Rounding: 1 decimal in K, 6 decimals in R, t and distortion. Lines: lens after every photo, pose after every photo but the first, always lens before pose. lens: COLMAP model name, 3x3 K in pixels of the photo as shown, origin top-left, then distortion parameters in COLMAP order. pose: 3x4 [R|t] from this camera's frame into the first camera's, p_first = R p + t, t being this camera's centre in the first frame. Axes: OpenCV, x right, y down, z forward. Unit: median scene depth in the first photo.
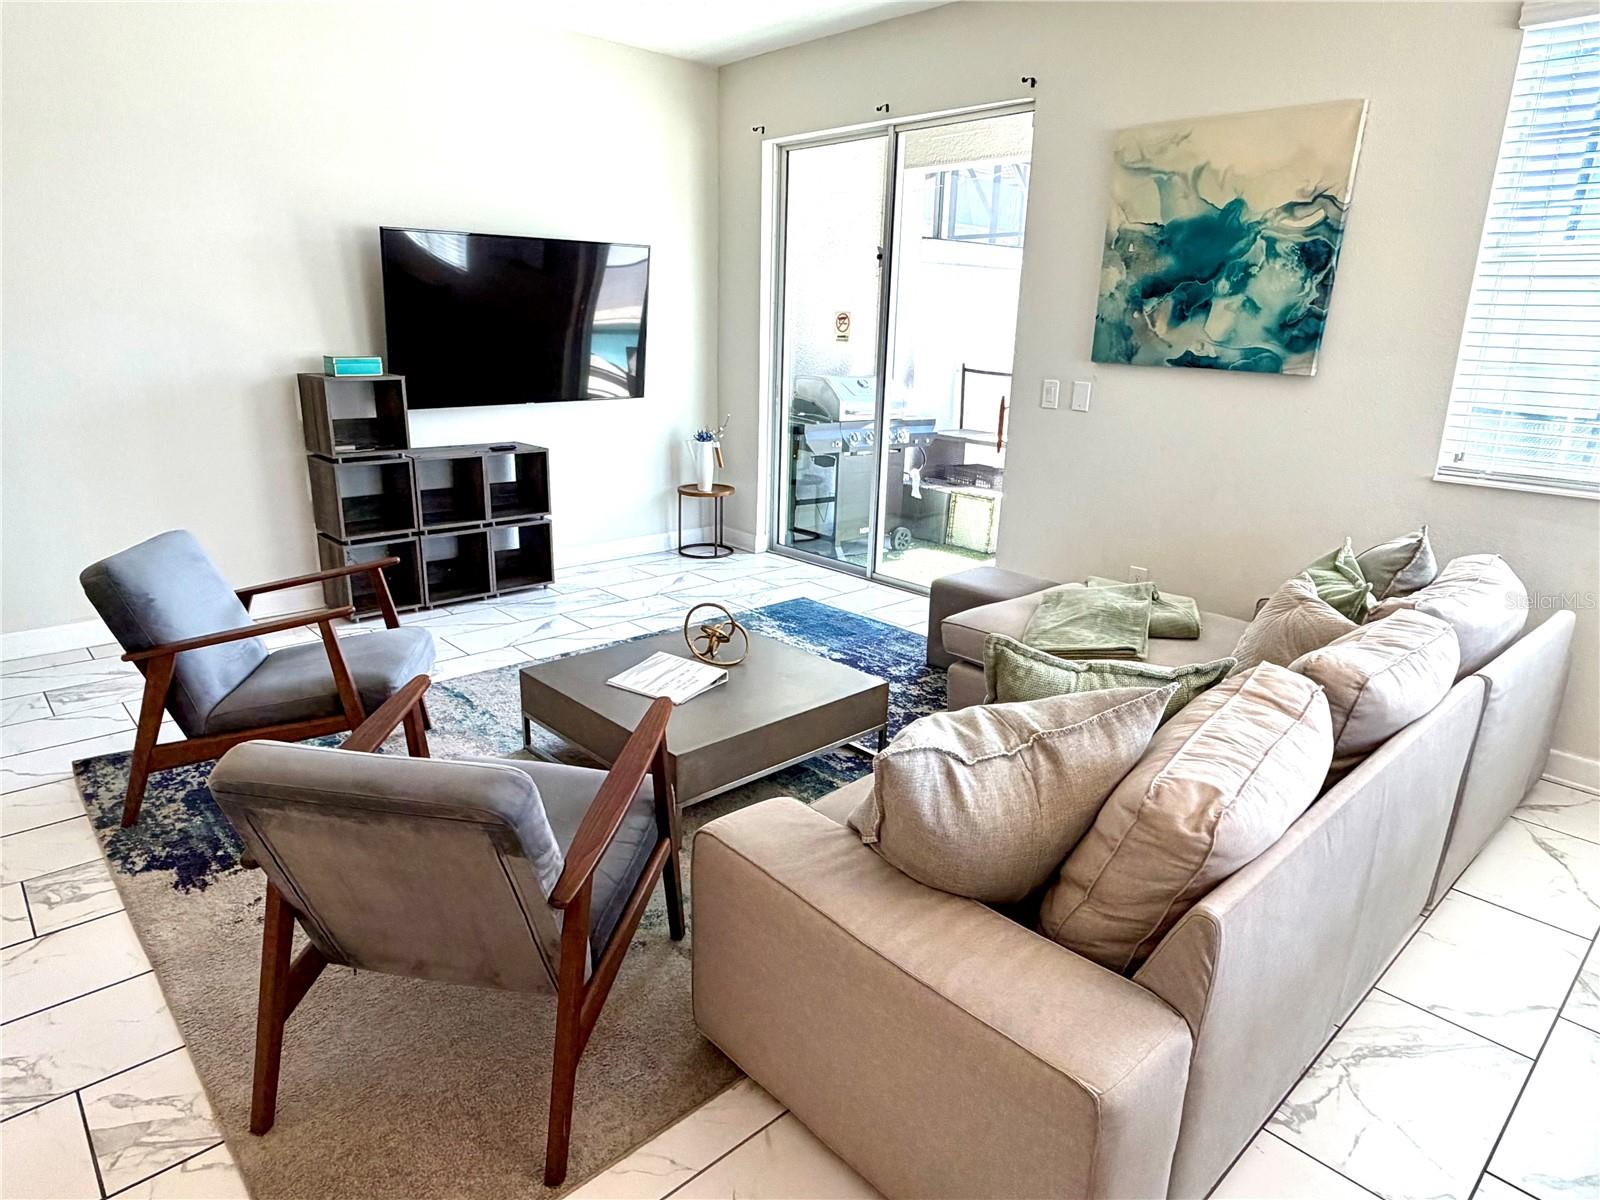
lens RADIAL K [[960.7, 0, 794.3], [0, 960.7, 602.3], [0, 0, 1]] dist [0.000829, 0.000594]
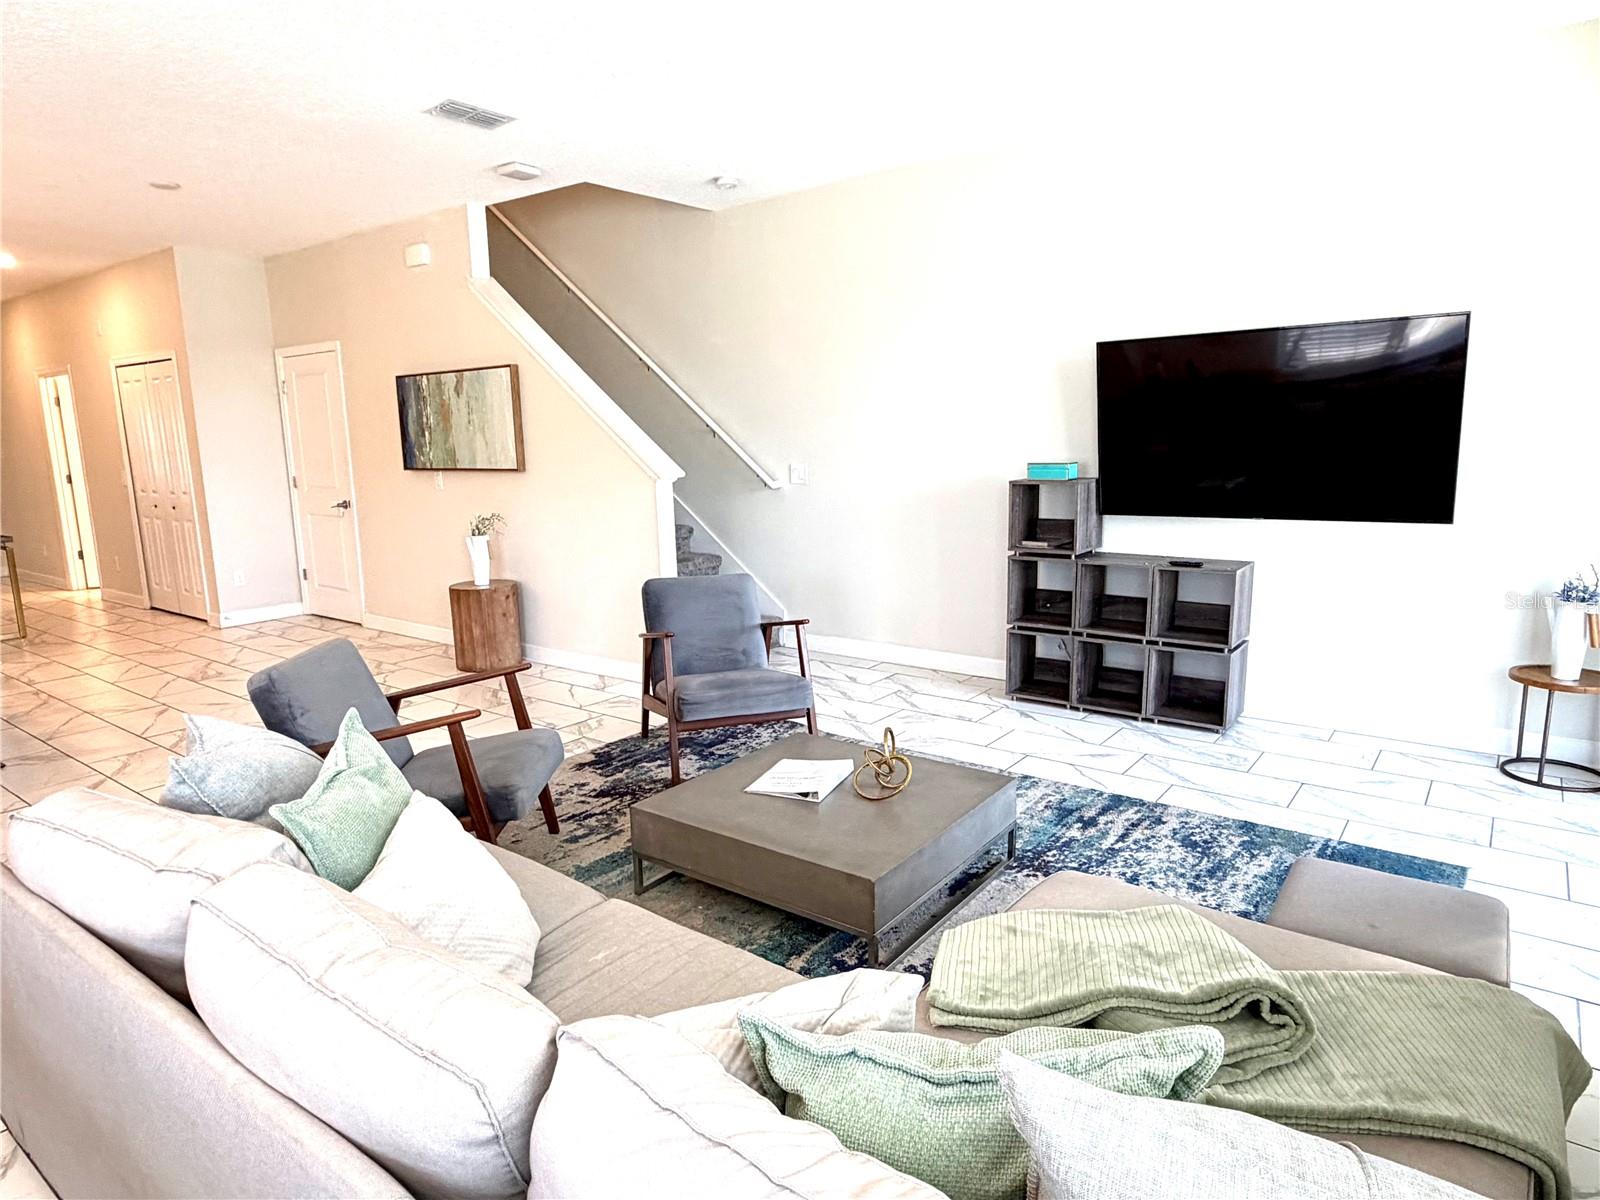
lens RADIAL K [[960.7, 0, 774.6], [0, 960.7, 612.0], [0, 0, 1]] dist [0.000829, 0.000594]
pose [[0.161242, 0.156578, -0.974415, 0.642798], [-0.251796, 0.961186, 0.112786, -0.152044], [0.954253, 0.227168, 0.194409, 0.592474]]
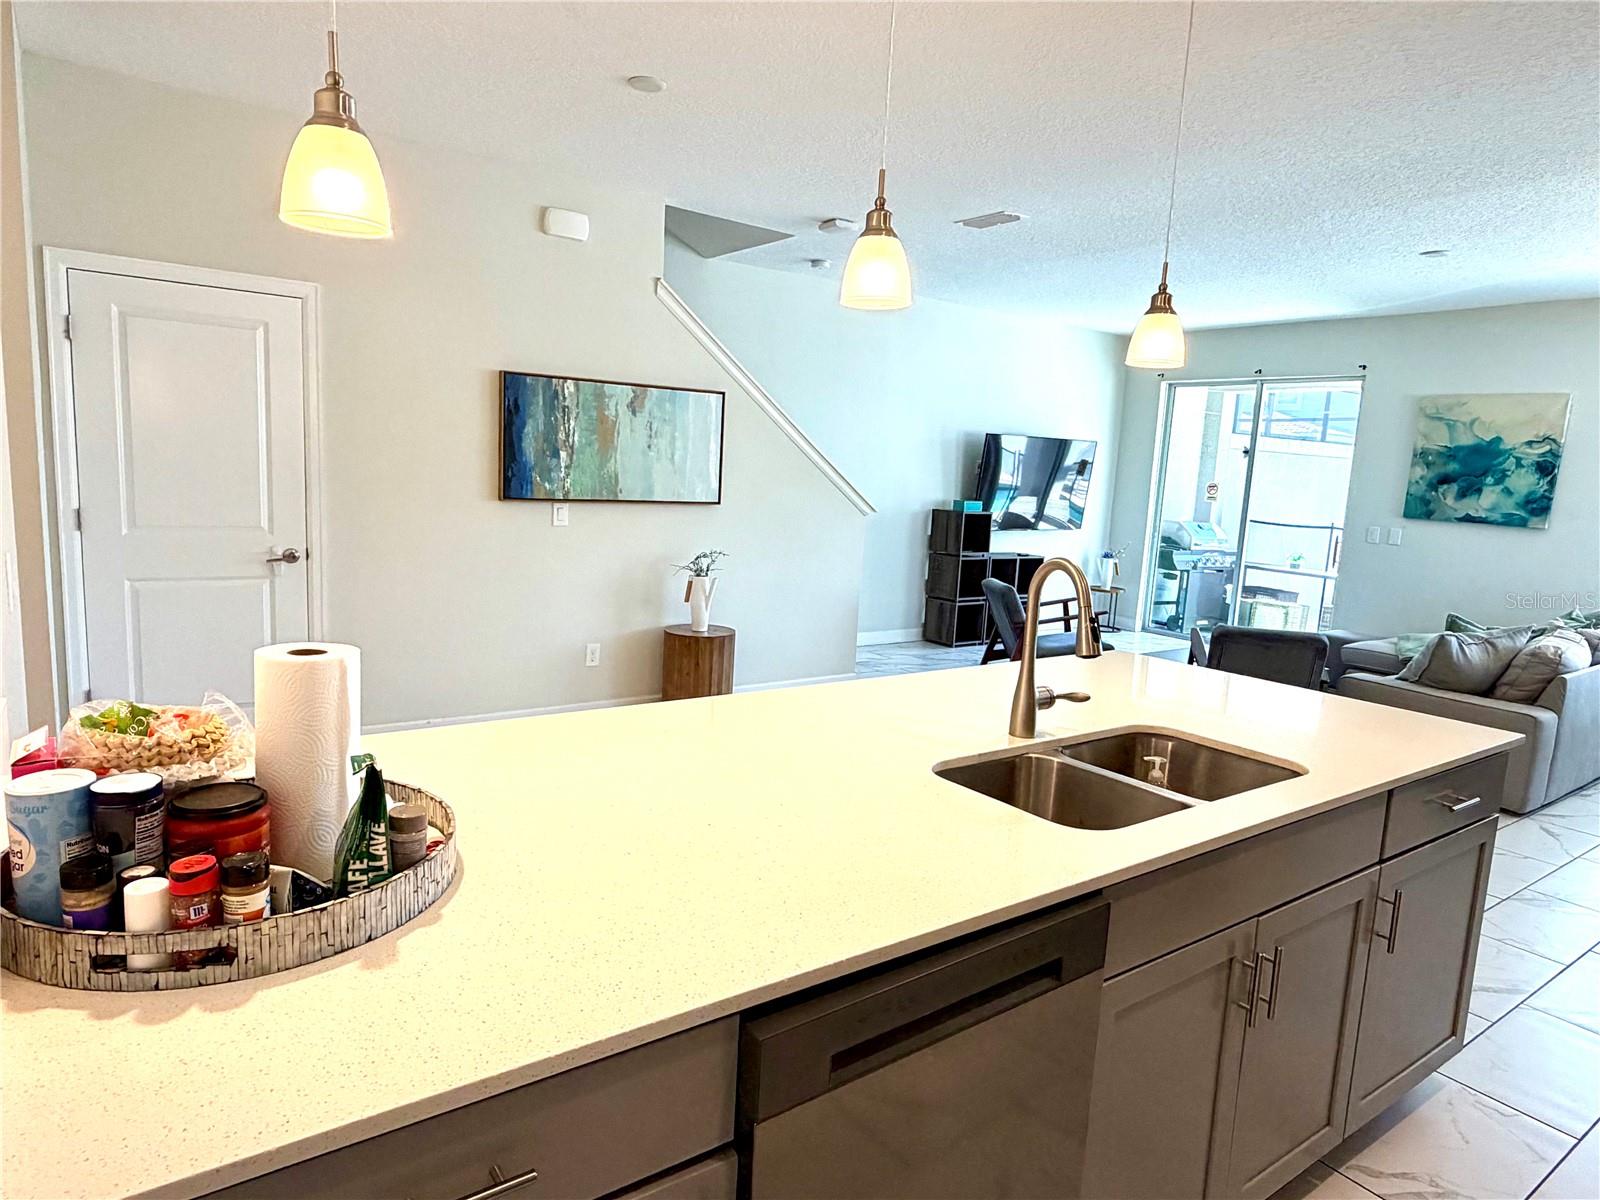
lens RADIAL K [[960.7, 0, 790.7], [0, 960.7, 605.9], [0, 0, 1]] dist [0.000829, 0.000594]
pose [[0.992293, 0.045374, -0.115311, -0.646182], [-0.061461, 0.988238, -0.140032, 0.246587], [0.107601, 0.146040, 0.983410, -0.908732]]
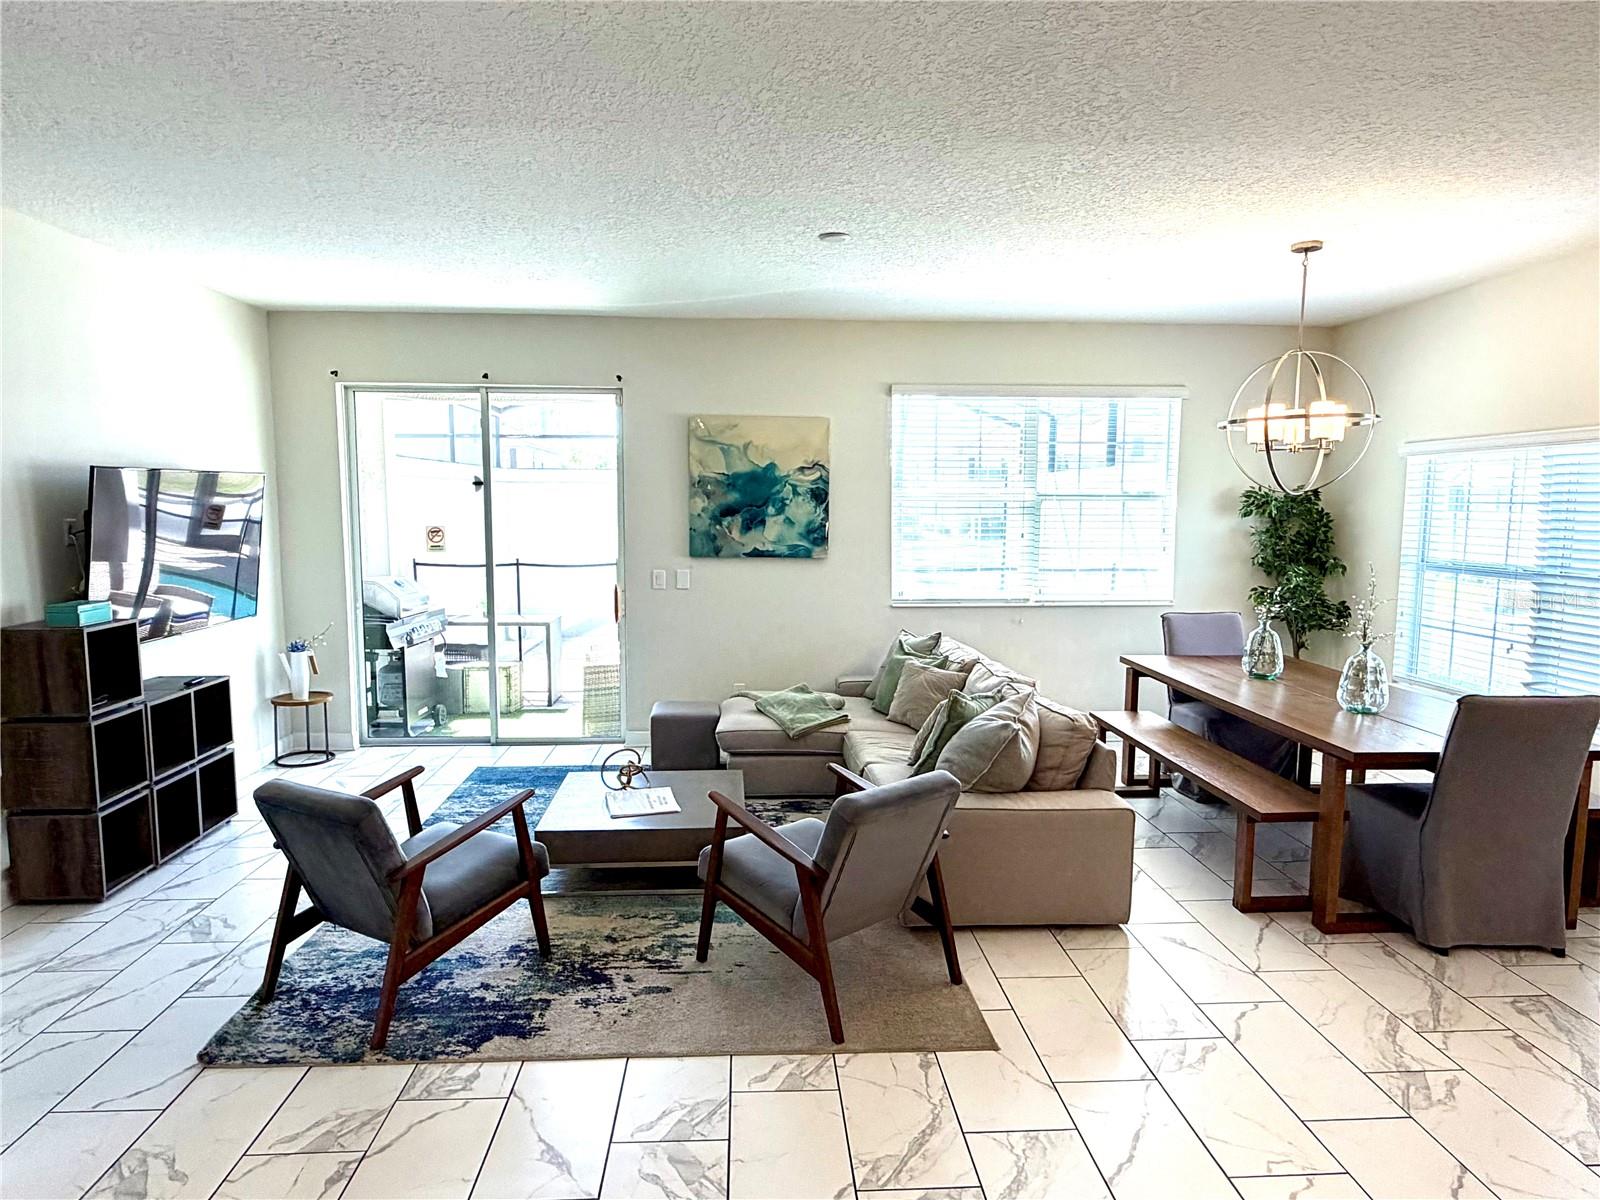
lens RADIAL K [[960.7, 0, 790.7], [0, 960.7, 603.9], [0, 0, 1]] dist [0.000829, 0.000594]
pose [[0.636088, -0.102320, 0.764802, -0.815819], [0.229411, 0.971426, -0.060838, -0.052468], [-0.736724, 0.214153, 0.641386, -0.083555]]
